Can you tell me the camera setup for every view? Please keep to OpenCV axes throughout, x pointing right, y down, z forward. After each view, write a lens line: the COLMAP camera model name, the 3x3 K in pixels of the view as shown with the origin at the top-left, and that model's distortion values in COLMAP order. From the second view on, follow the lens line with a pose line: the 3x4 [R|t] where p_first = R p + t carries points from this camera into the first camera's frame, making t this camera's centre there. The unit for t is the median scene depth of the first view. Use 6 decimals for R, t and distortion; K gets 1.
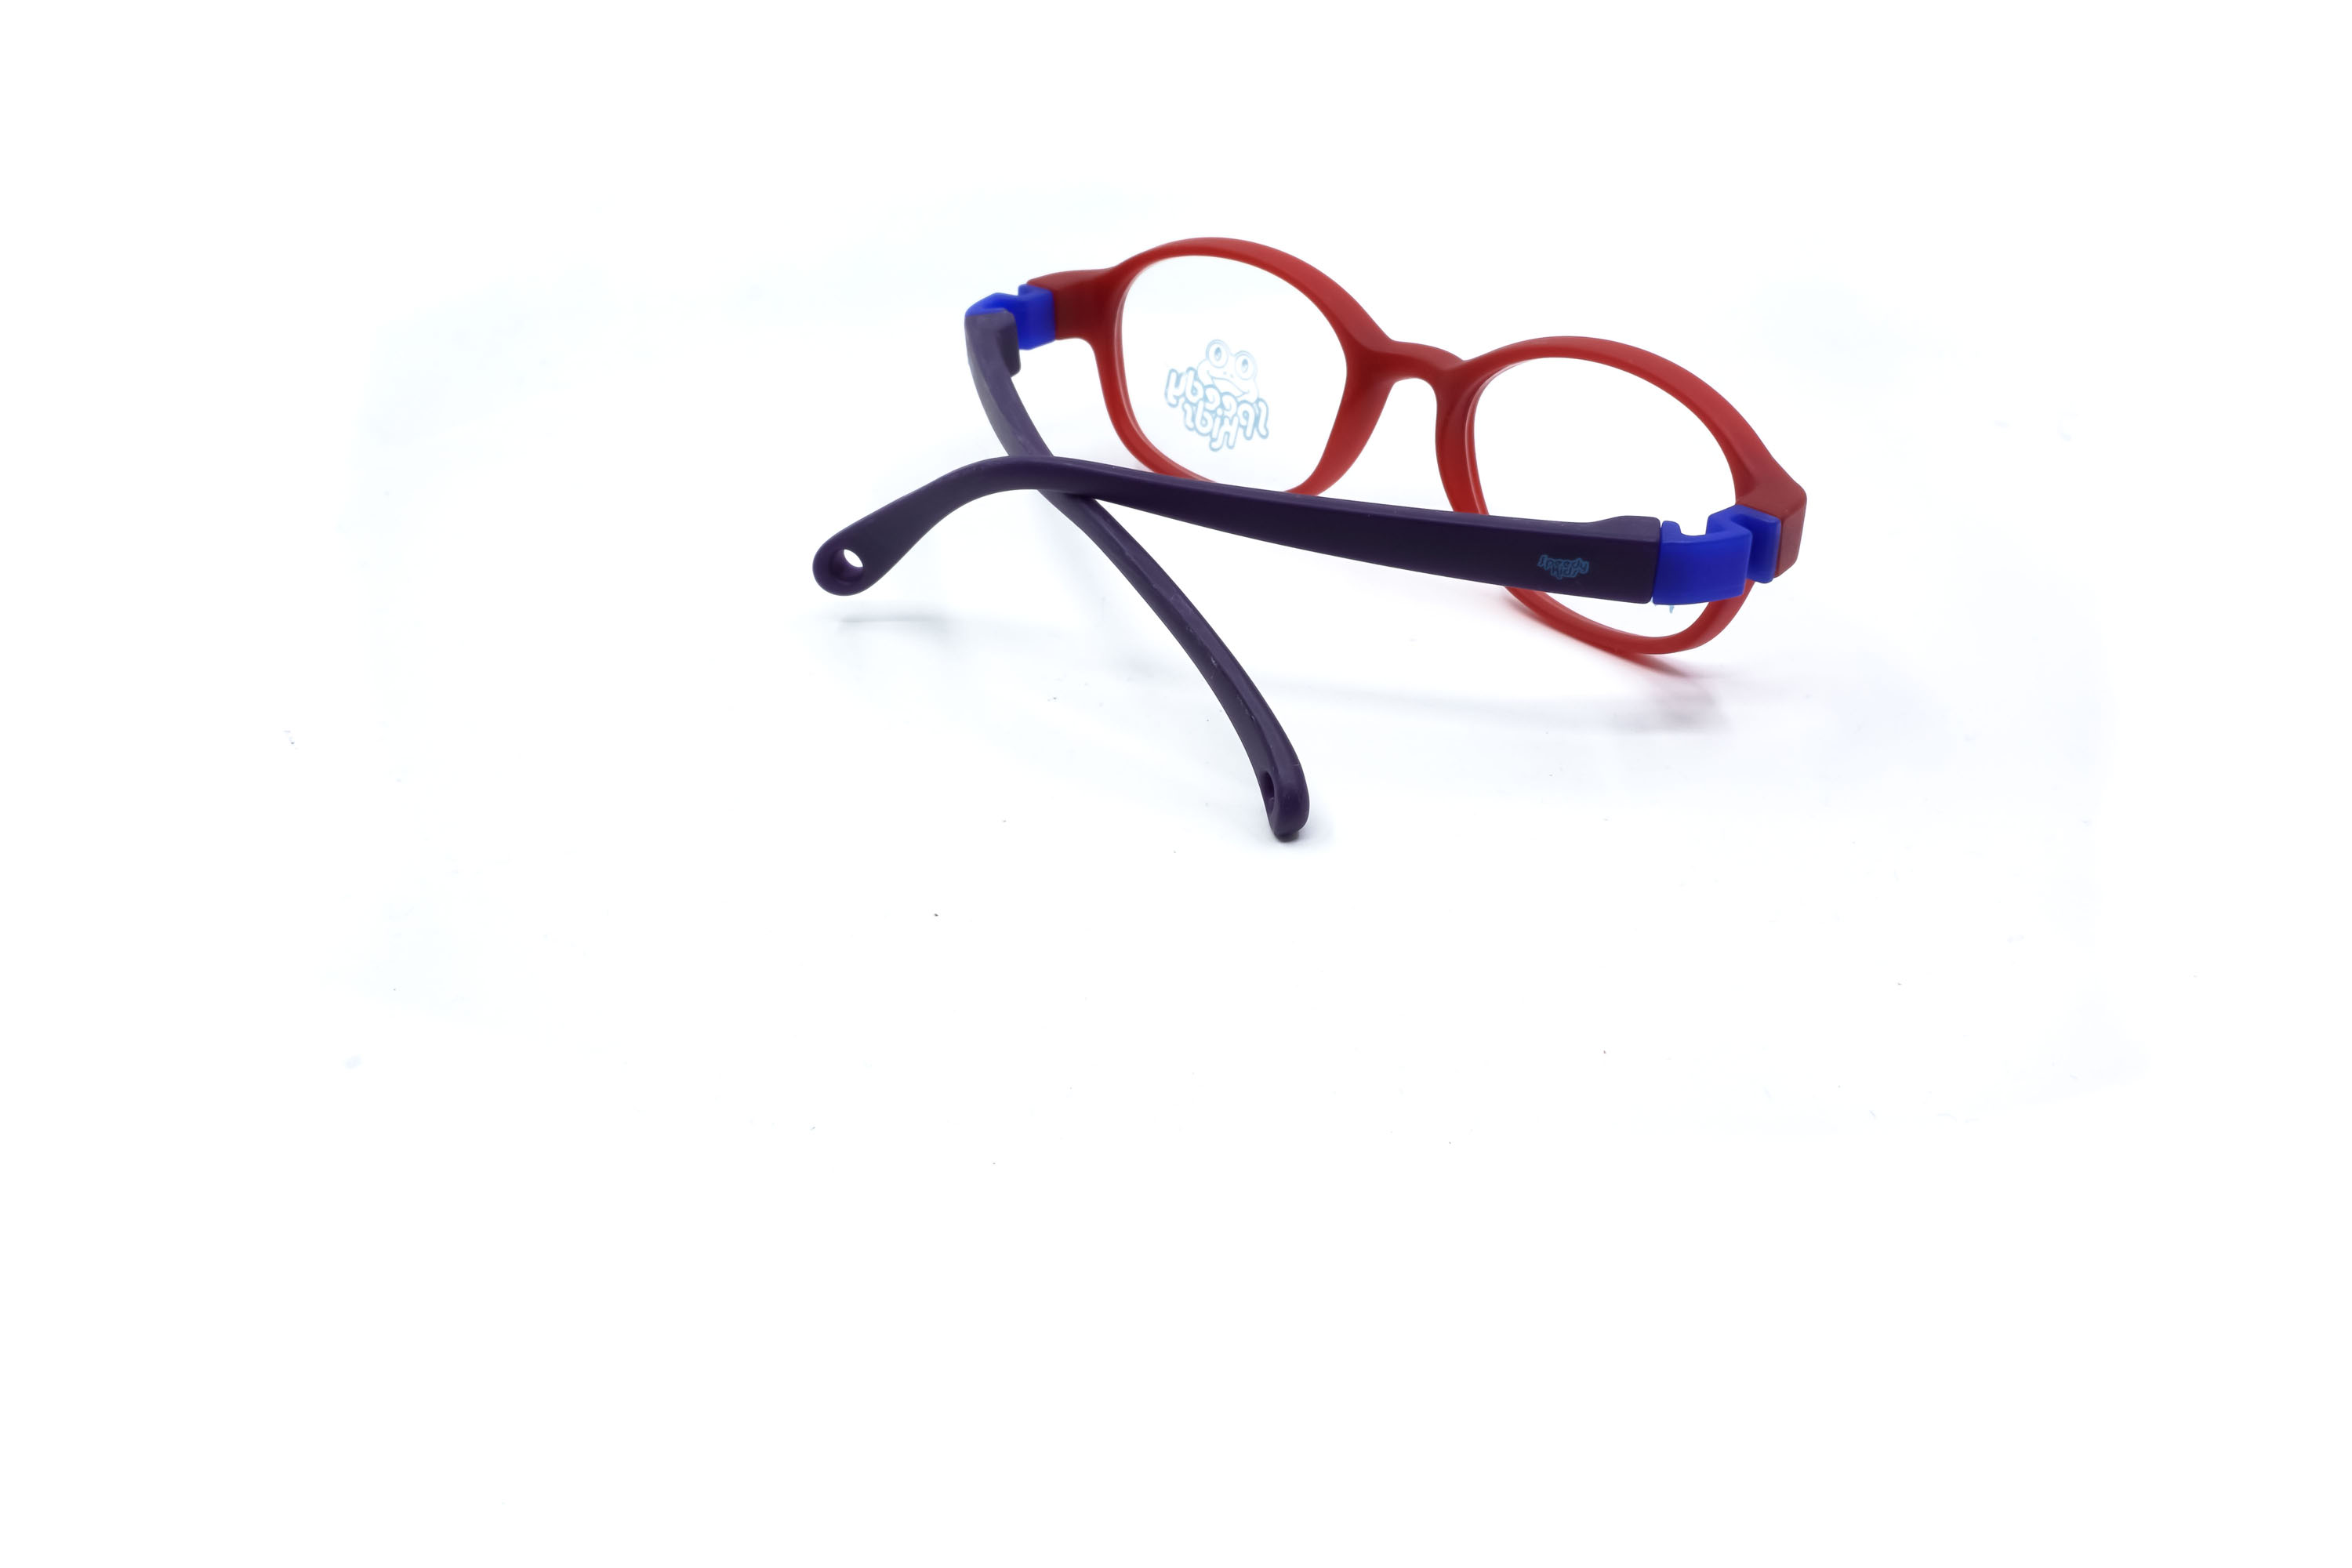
lens RADIAL K [[2422.7, 0, 1186.8], [0, 2422.7, 782.7], [0, 0, 1]] dist [0.042143, 0.000000]
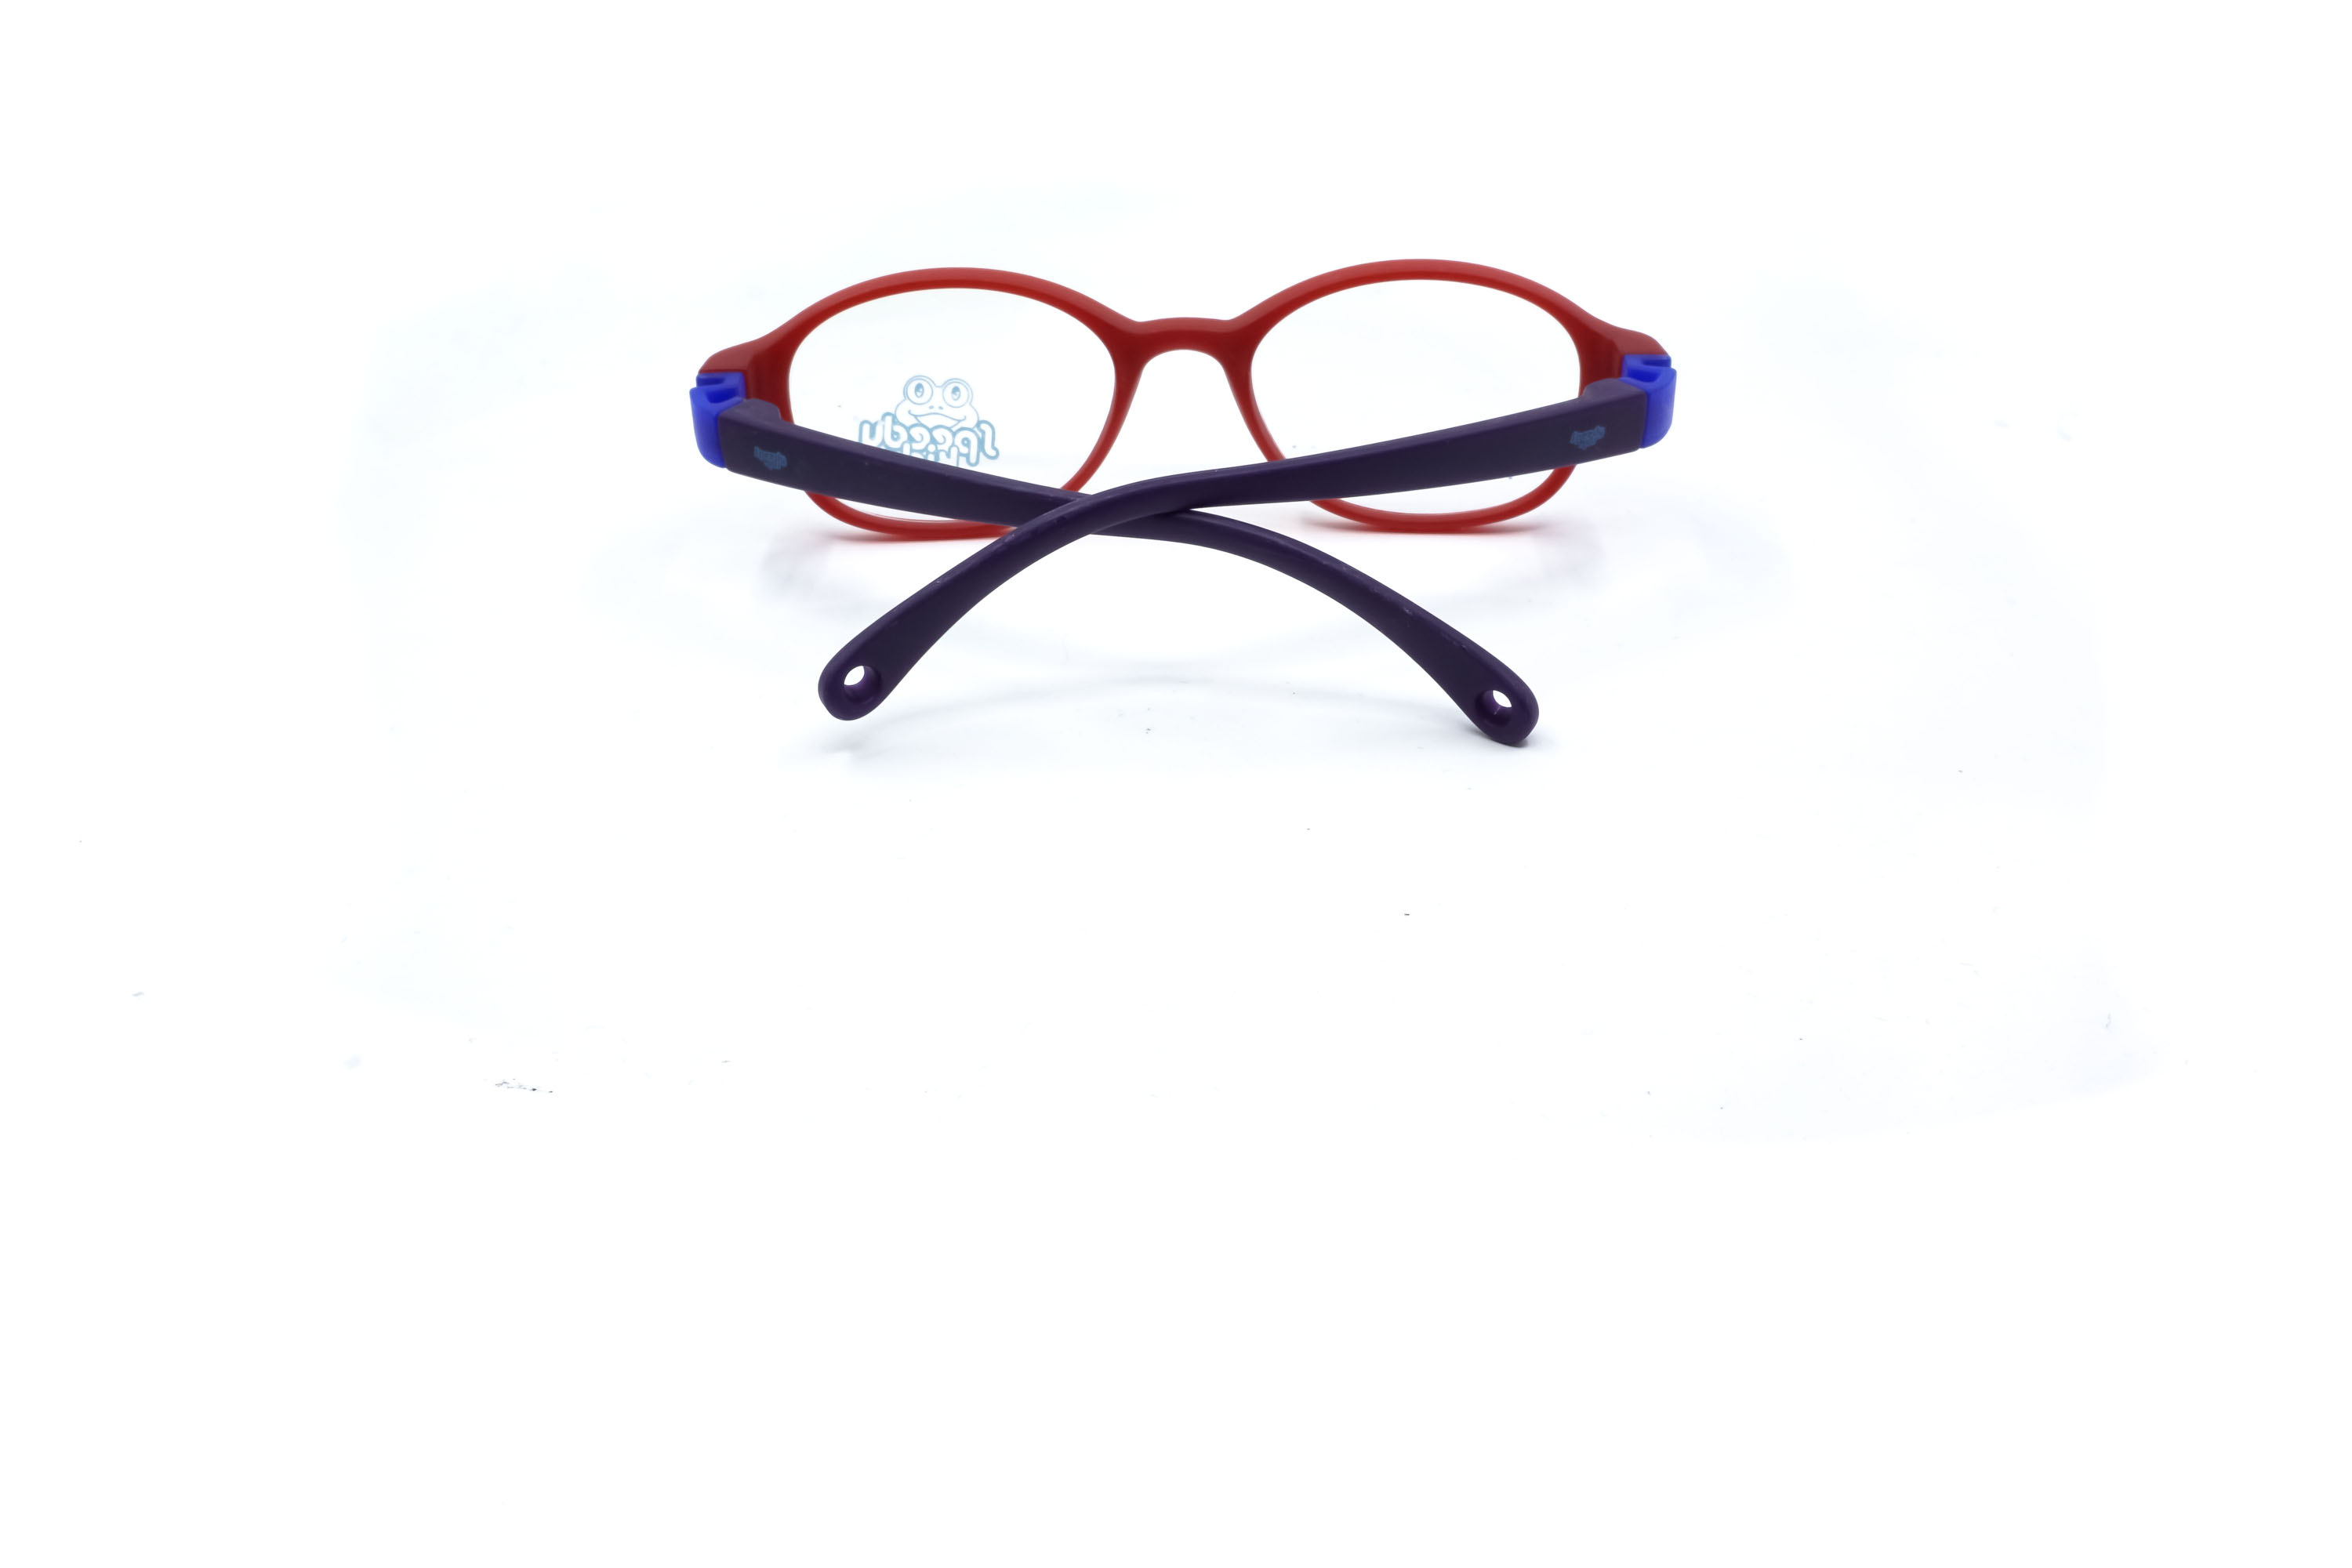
lens RADIAL K [[2422.7, 0, 1165.1], [0, 2422.7, 775.3], [0, 0, 1]] dist [0.042143, 0.000000]
pose [[0.727001, -0.336228, 0.598683, -0.548956], [0.345733, 0.932562, 0.103904, -0.101180], [-0.593244, 0.131446, 0.794219, 0.198213]]
